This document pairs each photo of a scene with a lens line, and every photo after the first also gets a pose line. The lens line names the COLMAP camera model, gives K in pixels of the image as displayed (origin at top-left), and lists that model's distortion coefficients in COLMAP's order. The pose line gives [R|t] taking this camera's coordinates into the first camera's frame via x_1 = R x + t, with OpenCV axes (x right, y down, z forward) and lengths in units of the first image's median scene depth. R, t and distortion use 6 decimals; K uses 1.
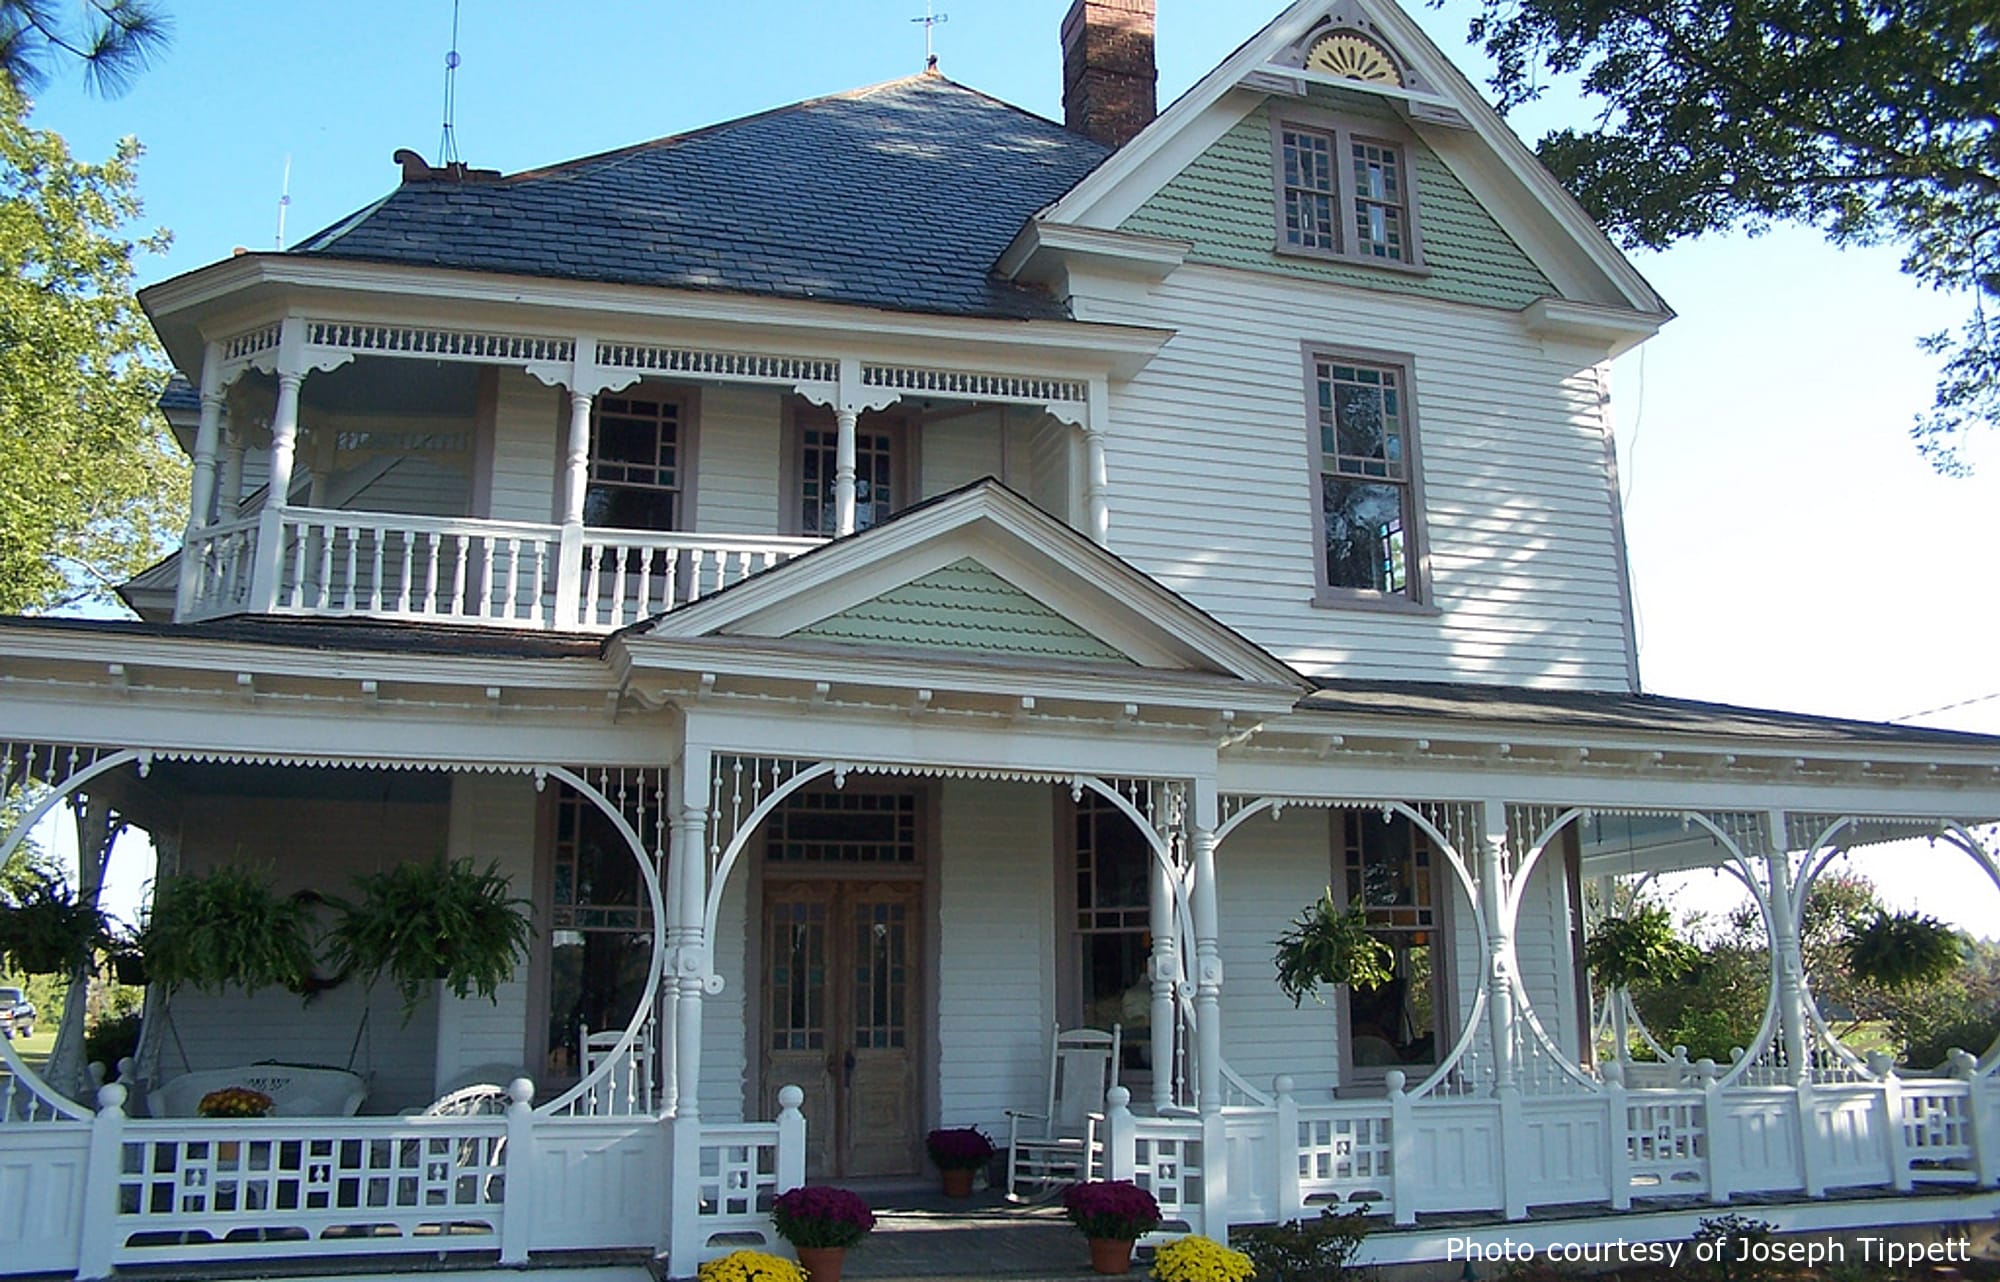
lens RADIAL K [[1610.1, 0, 986.3], [0, 1610.1, 646.9], [0, 0, 1]] dist [-0.141005, 0.124205]
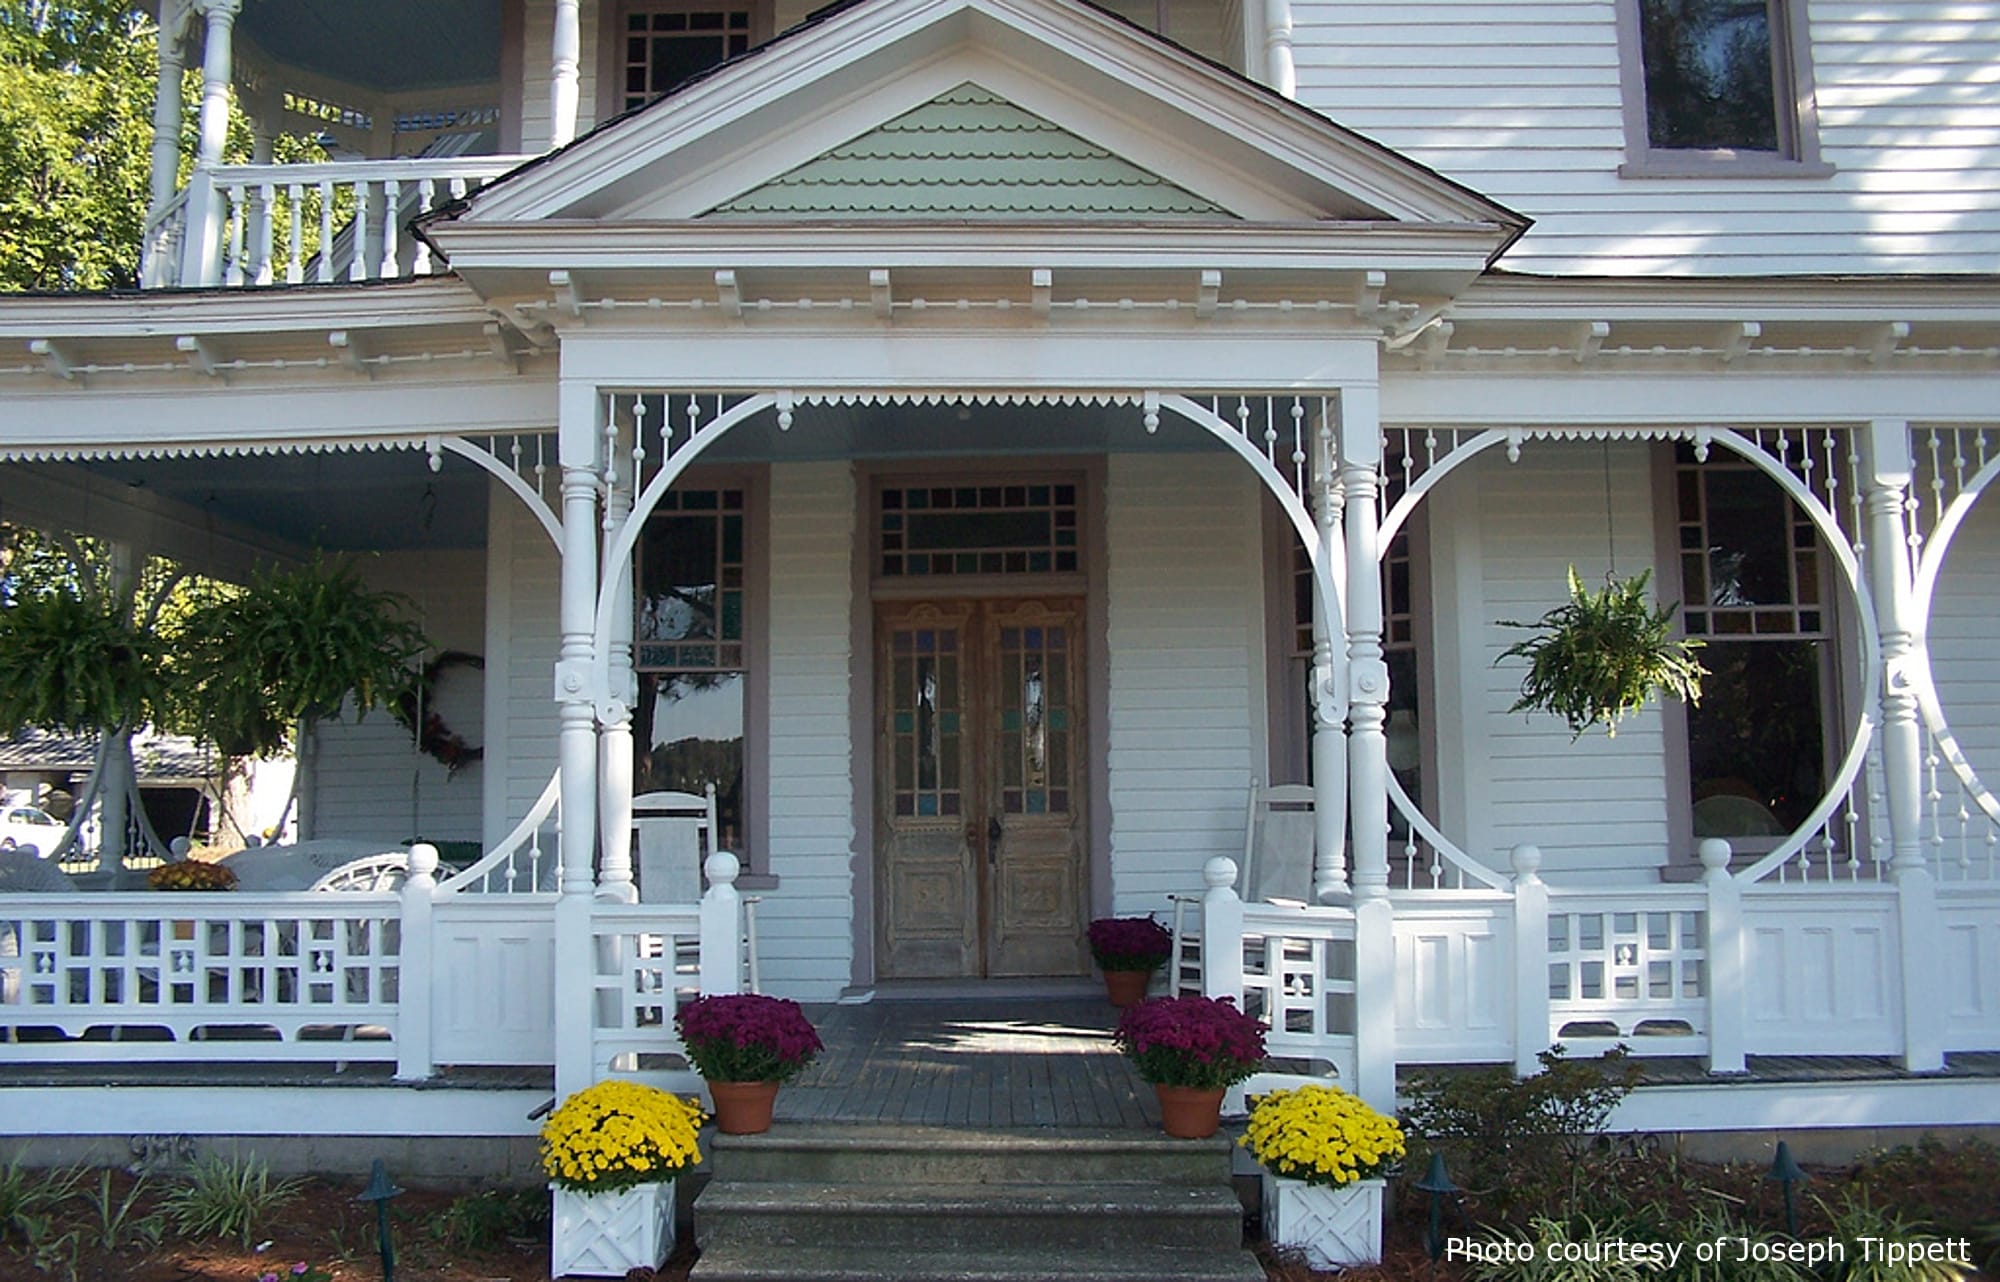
lens RADIAL K [[1610.1, 0, 986.3], [0, 1610.1, 646.9], [0, 0, 1]] dist [-0.141005, 0.124205]
pose [[0.951523, -0.035271, -0.305547, 0.163217], [0.073586, 0.990659, 0.114800, 0.088321], [0.298644, -0.131719, 0.945231, 0.294587]]
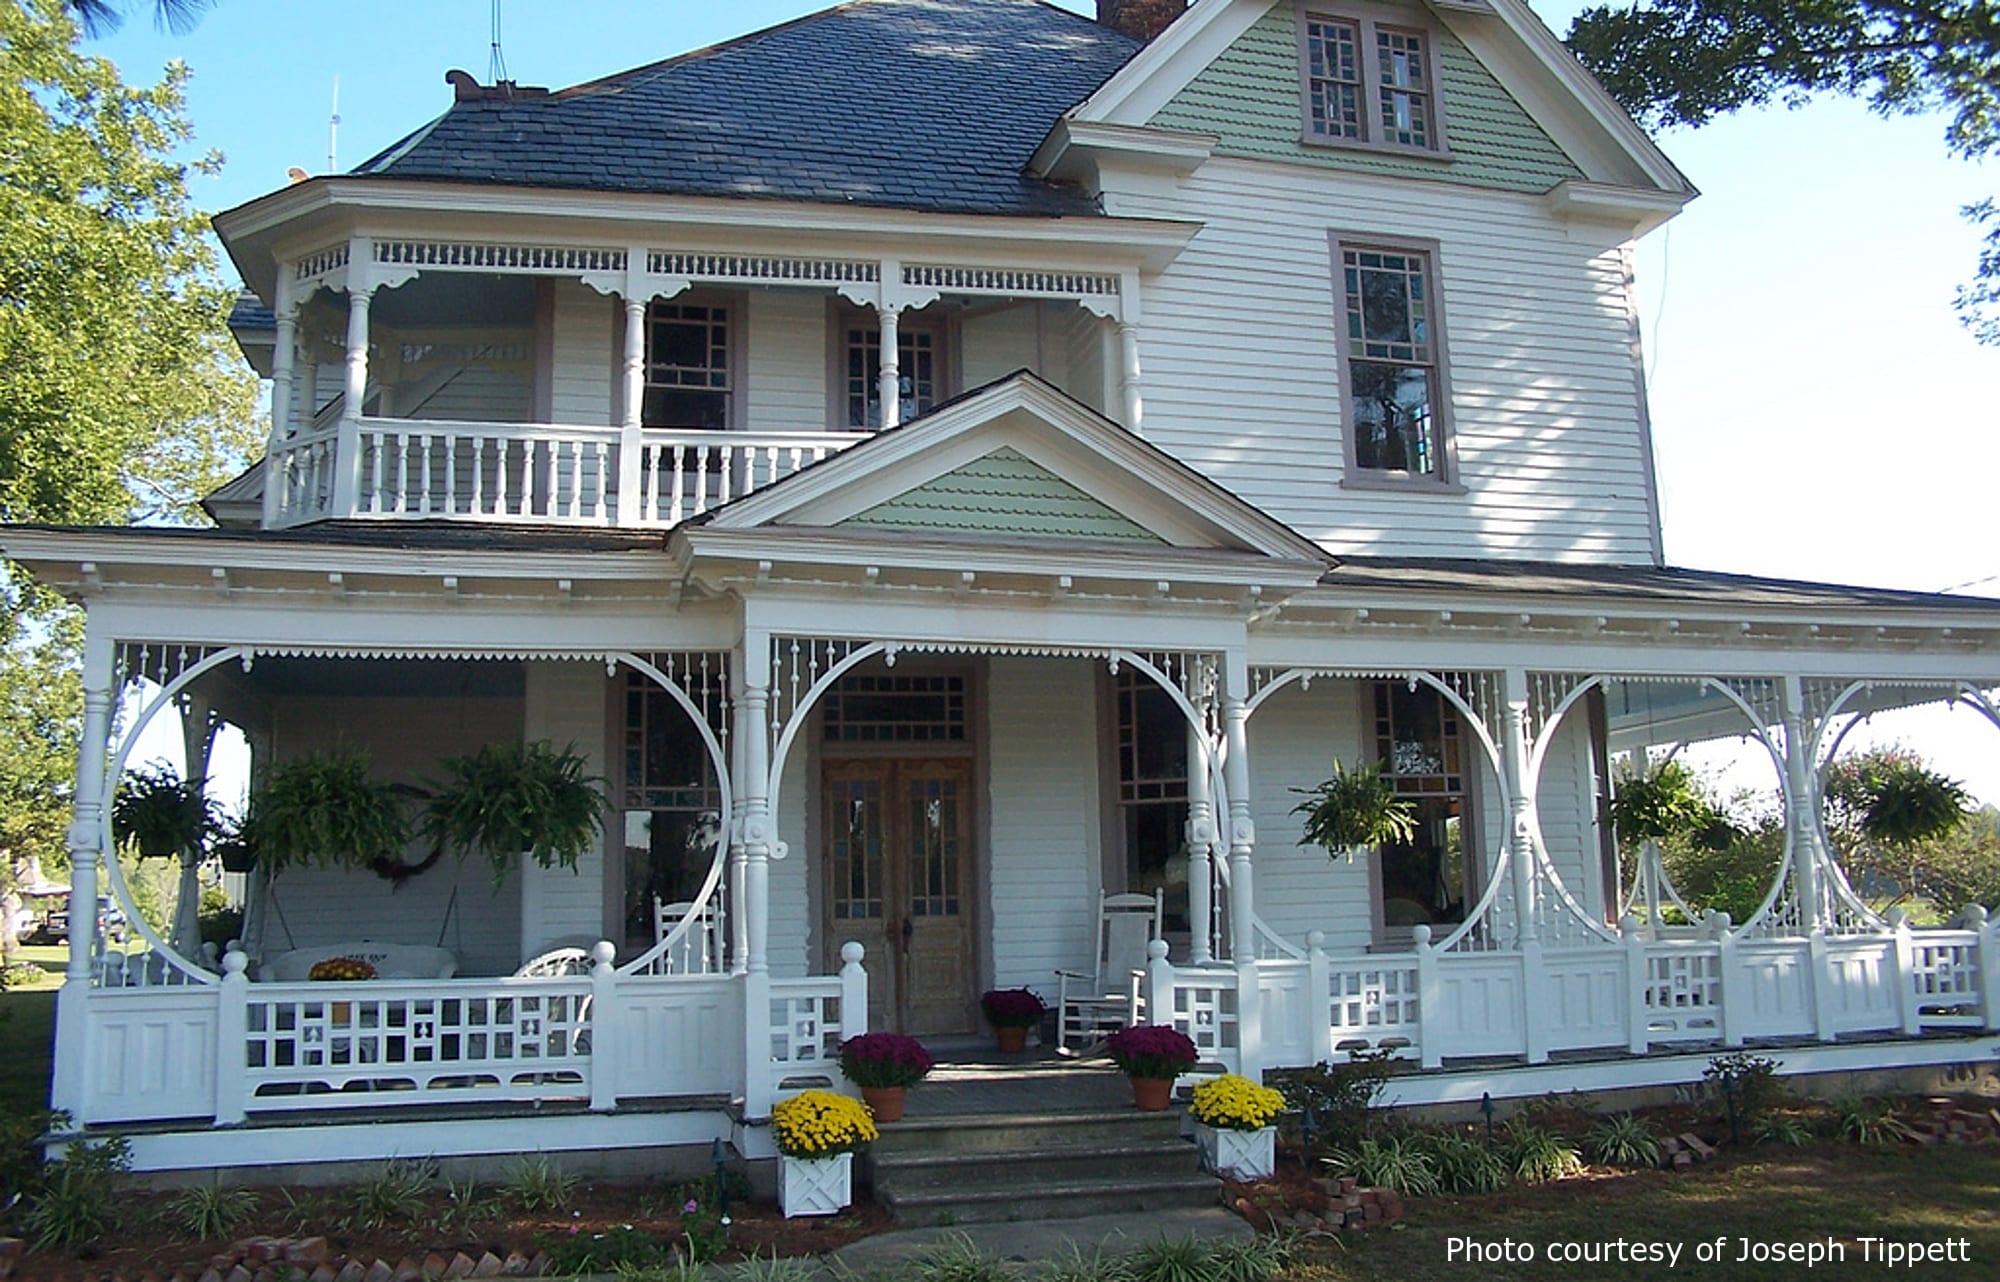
lens RADIAL K [[1610.1, 0, 986.3], [0, 1610.1, 646.9], [0, 0, 1]] dist [-0.141005, 0.124205]
pose [[0.999199, -0.022178, -0.033317, 0.006749], [0.024270, 0.997669, 0.063774, 0.007001], [0.031825, -0.064532, 0.997408, -0.052686]]
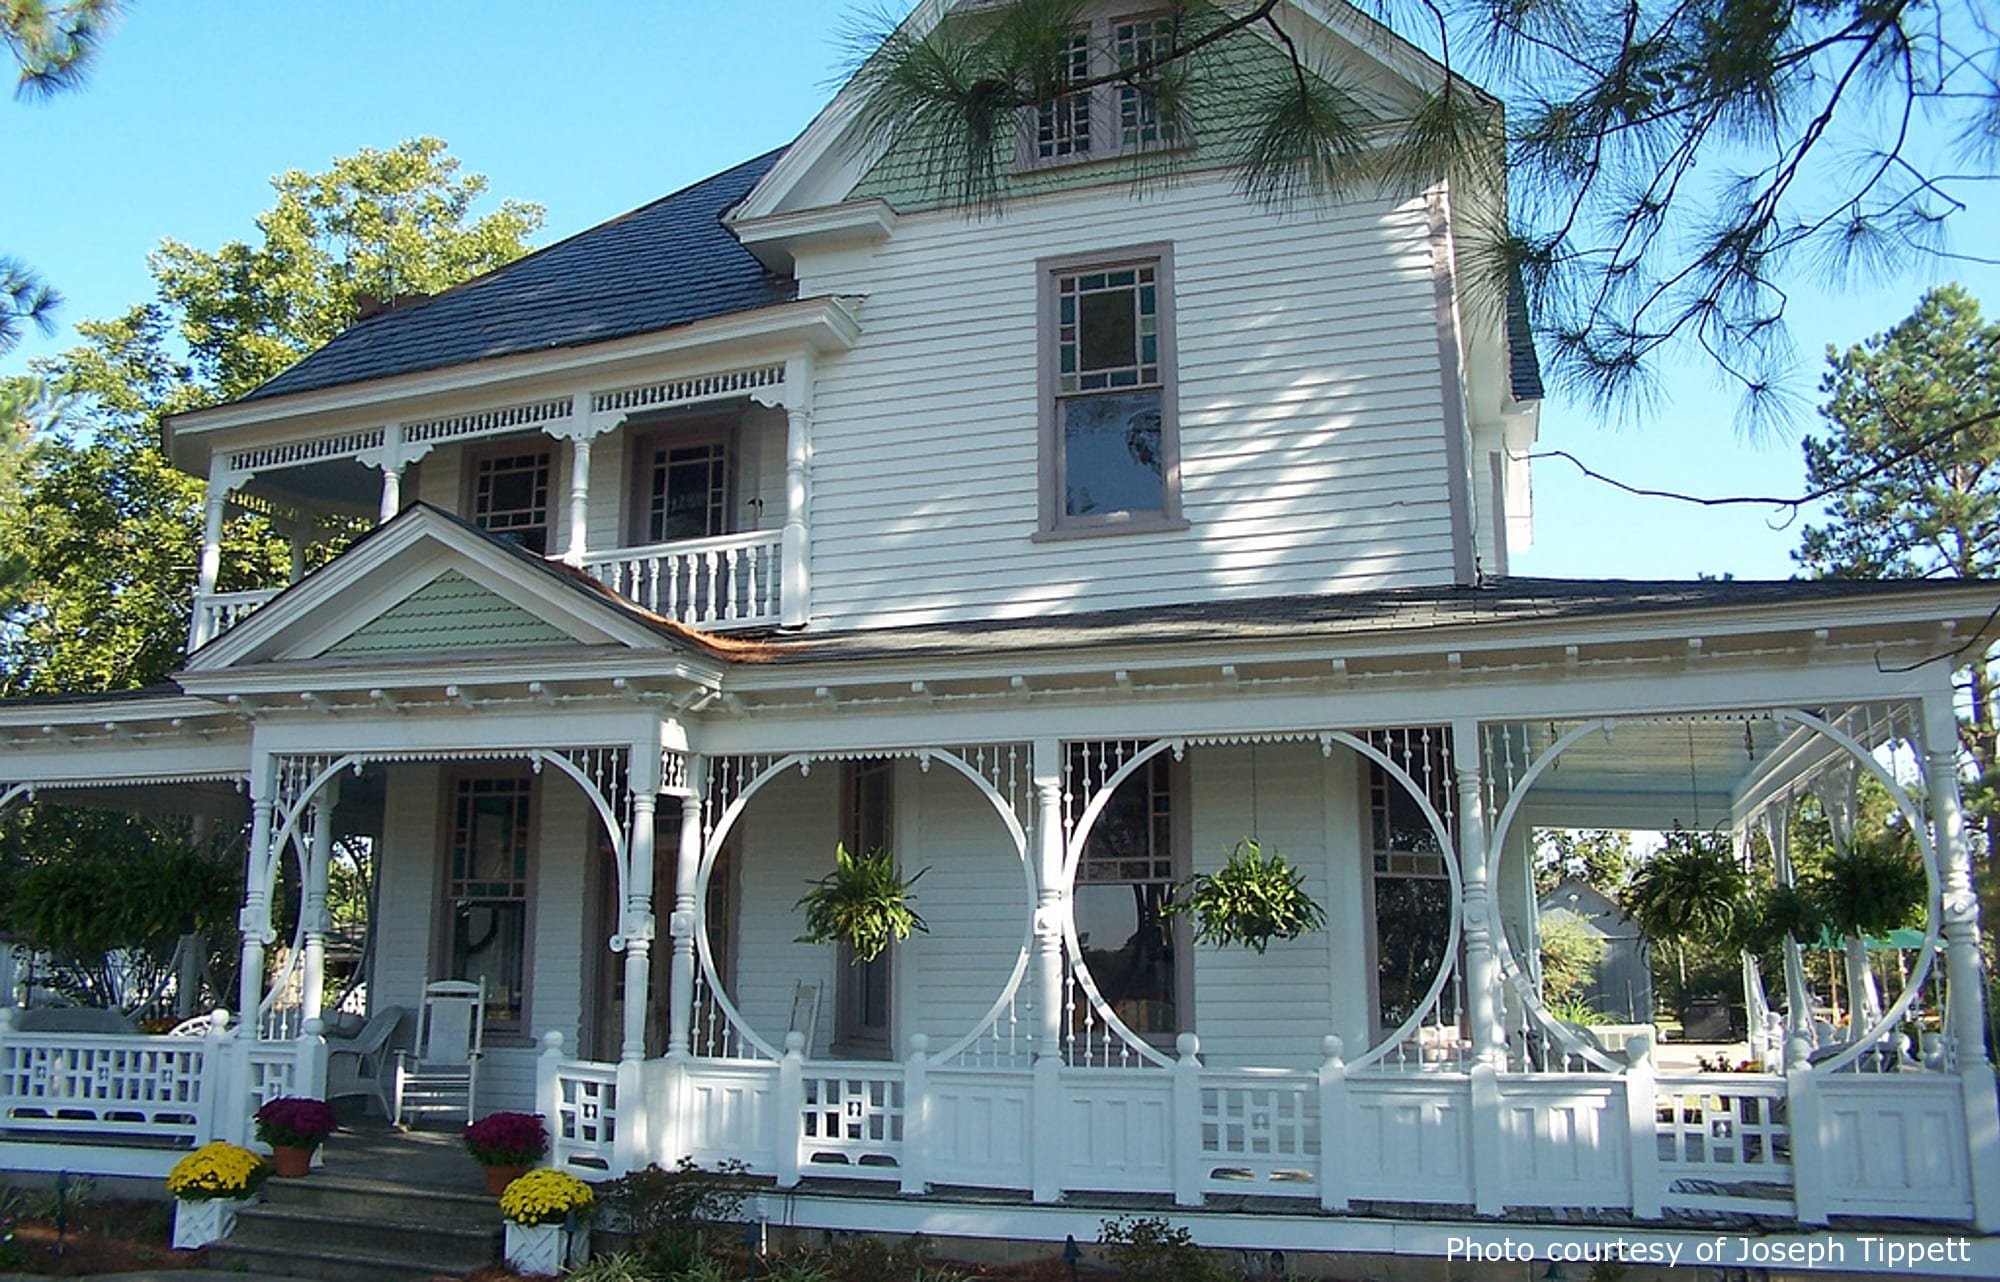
lens RADIAL K [[1610.1, 0, 986.3], [0, 1610.1, 646.9], [0, 0, 1]] dist [-0.141005, 0.124205]
pose [[0.822153, -0.110263, -0.558485, 0.802662], [0.119456, 0.992635, -0.020125, 0.058956], [0.556592, -0.050168, 0.829270, 0.227050]]
